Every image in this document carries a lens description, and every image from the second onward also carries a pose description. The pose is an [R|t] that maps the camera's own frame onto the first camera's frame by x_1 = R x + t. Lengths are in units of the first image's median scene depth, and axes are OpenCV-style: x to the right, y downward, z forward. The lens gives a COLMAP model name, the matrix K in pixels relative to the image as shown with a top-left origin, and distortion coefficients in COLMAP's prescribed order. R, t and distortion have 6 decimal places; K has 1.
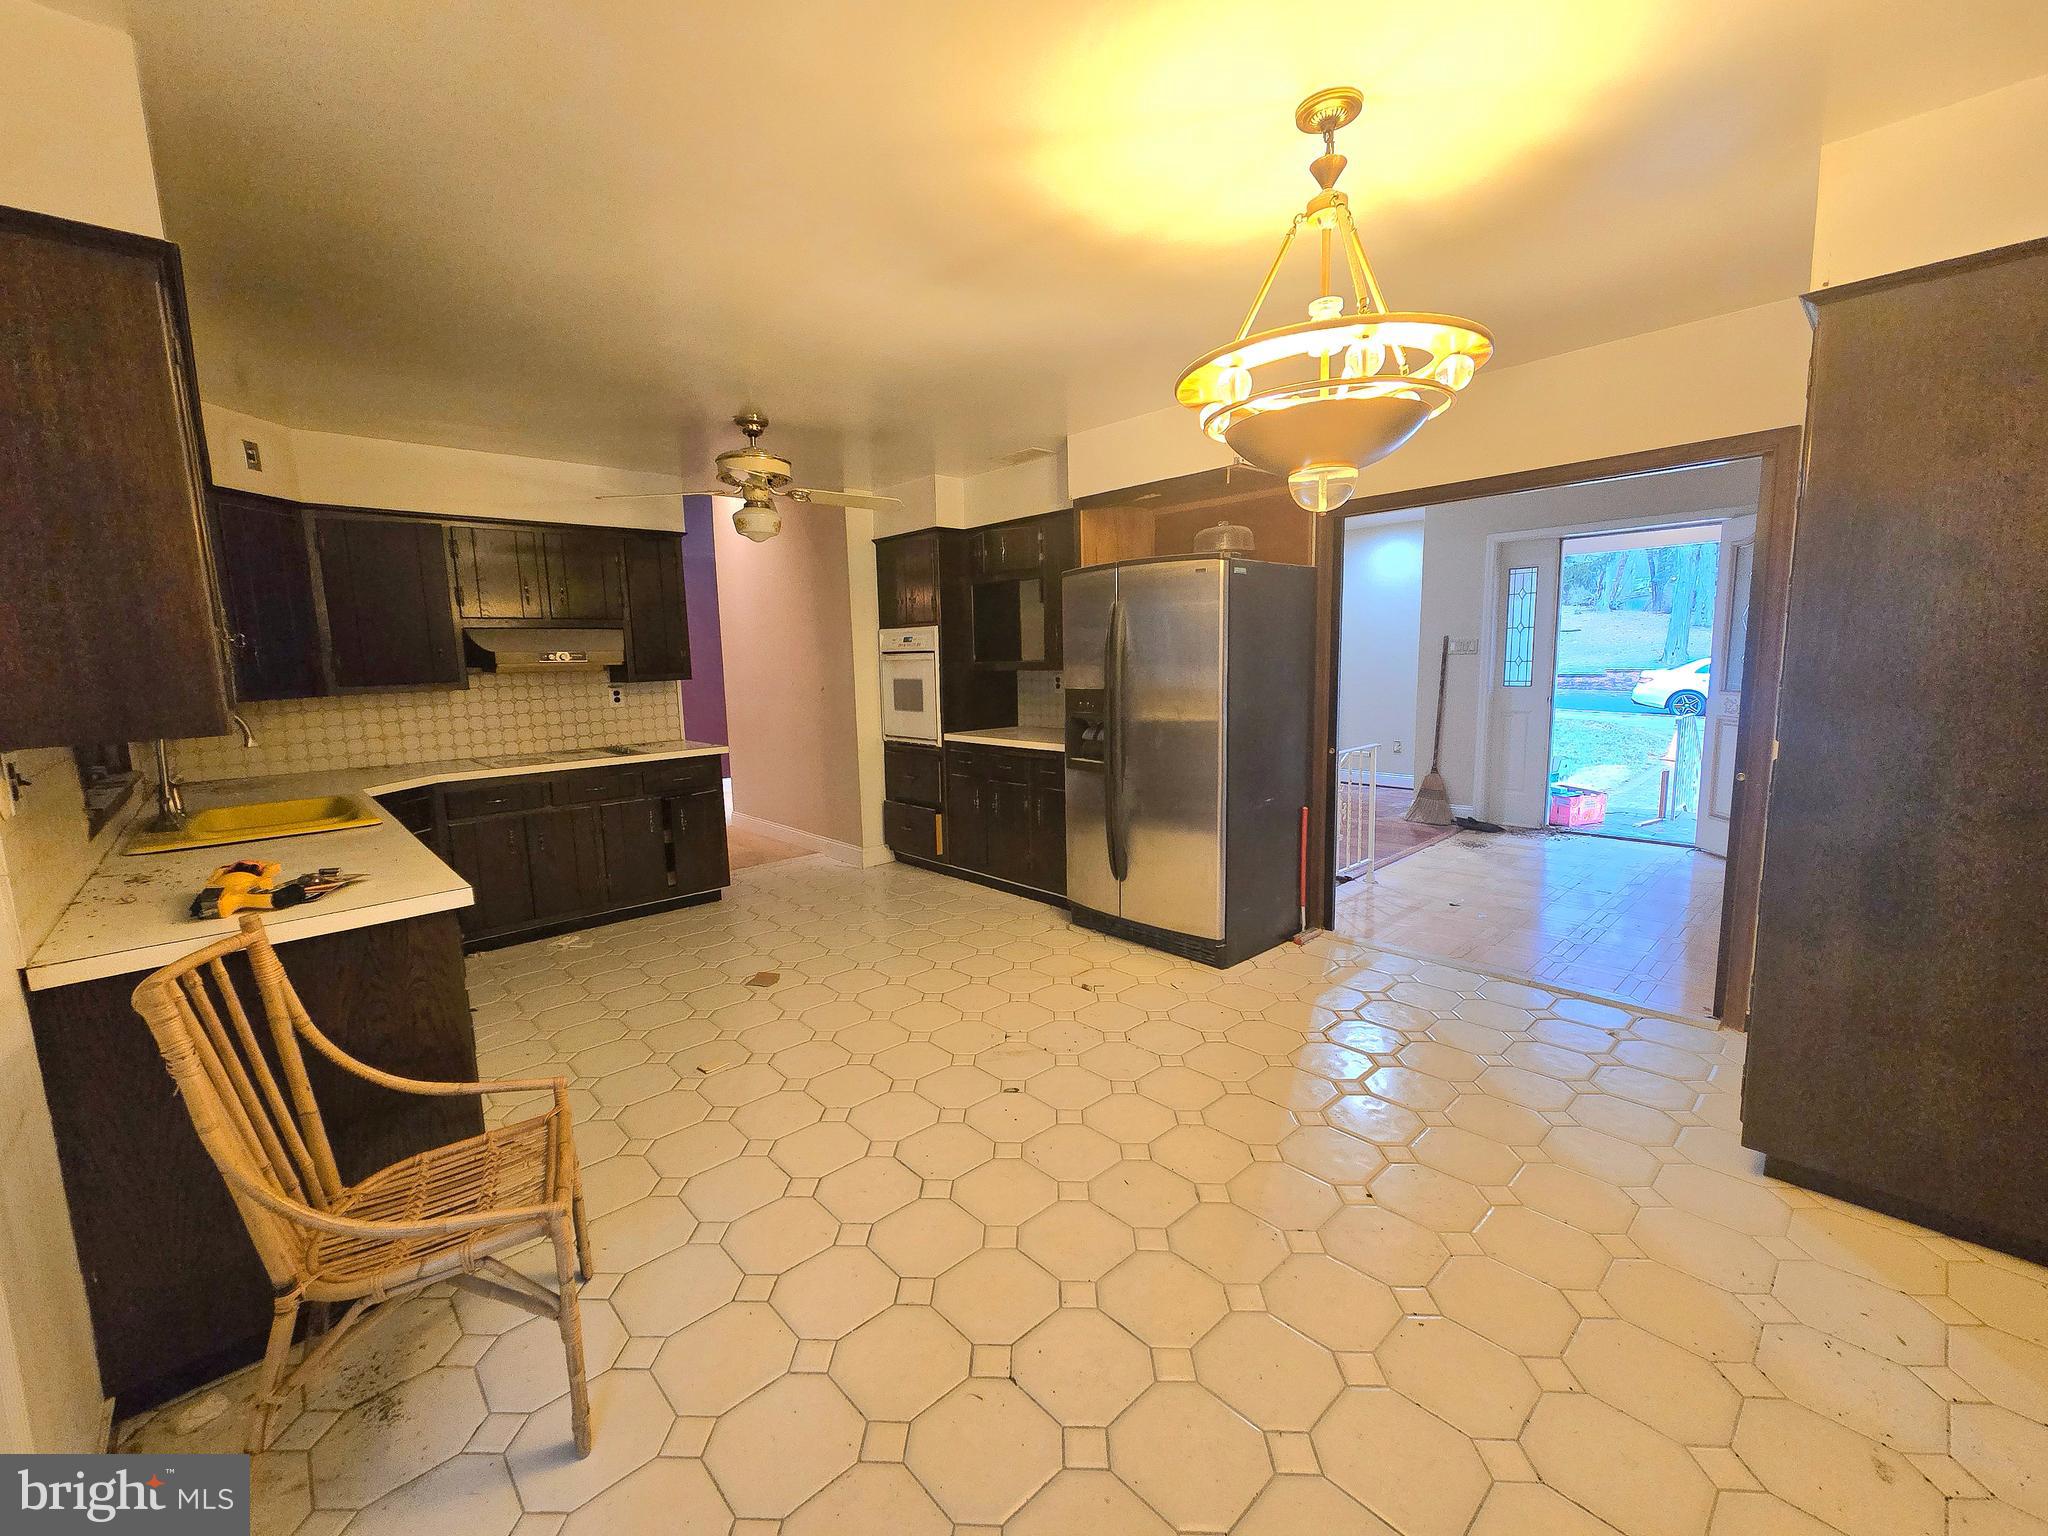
lens RADIAL K [[837.0, 0, 1004.3], [0, 837.0, 768.3], [0, 0, 1]] dist [0.001030, -0.000608]
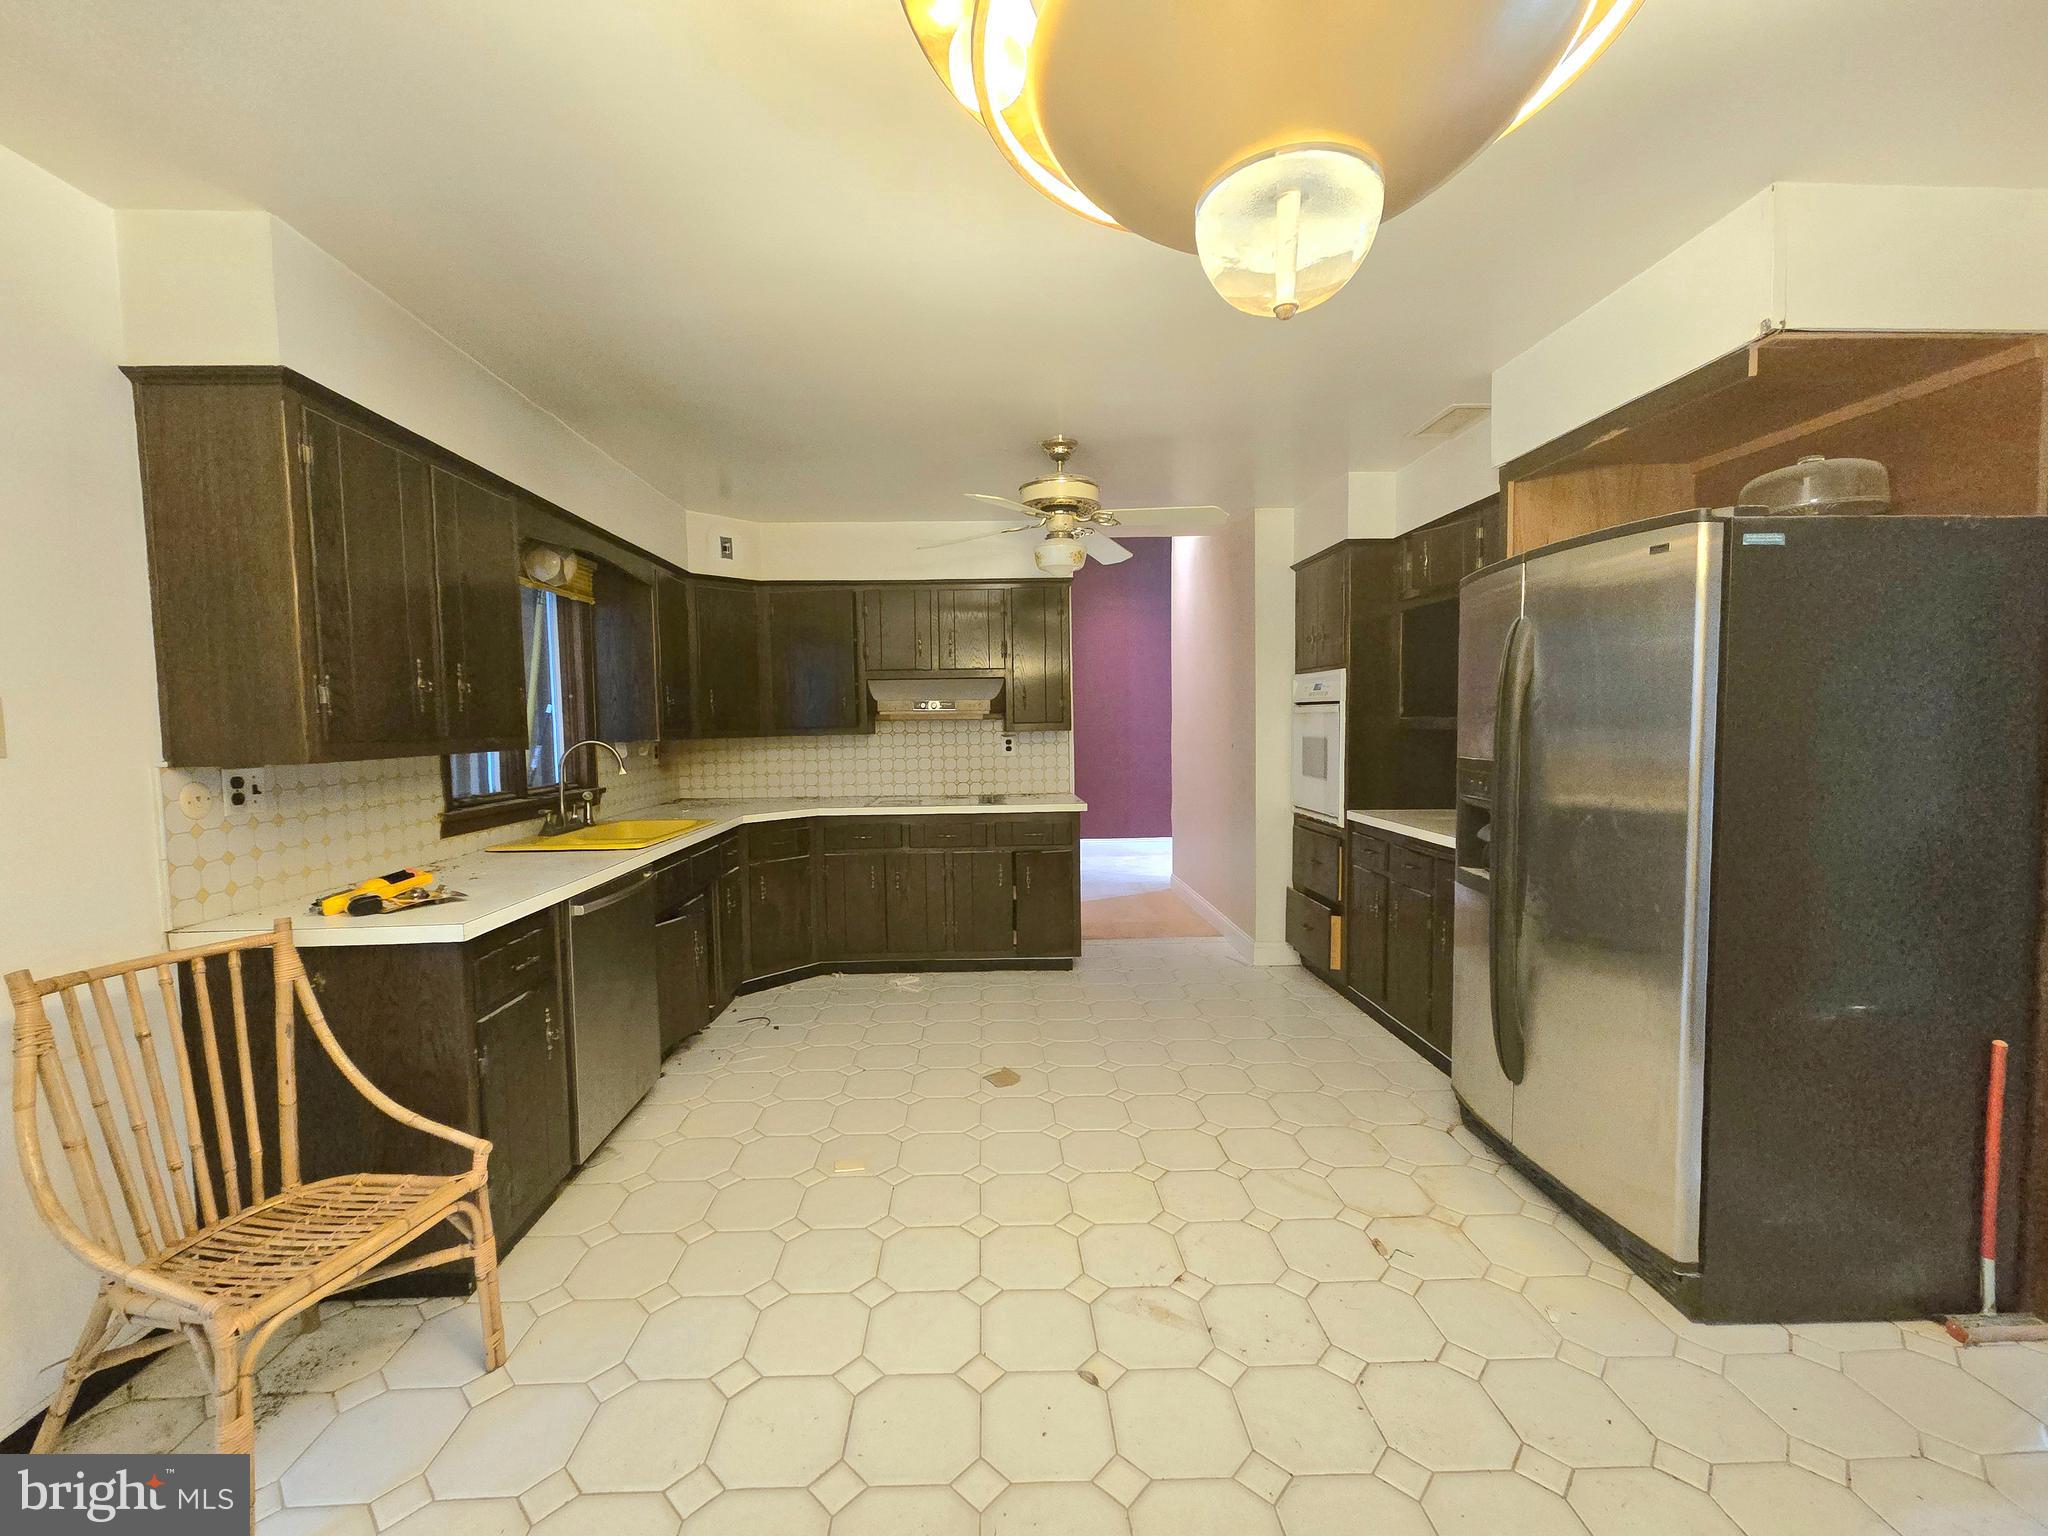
lens RADIAL K [[837.0, 0, 1022.0], [0, 837.0, 768.4], [0, 0, 1]] dist [0.001030, -0.000608]
pose [[0.756708, 0.053164, -0.651588, 0.238960], [-0.094082, 0.995169, -0.028064, -0.037001], [0.646948, 0.082539, 0.758054, 0.291048]]
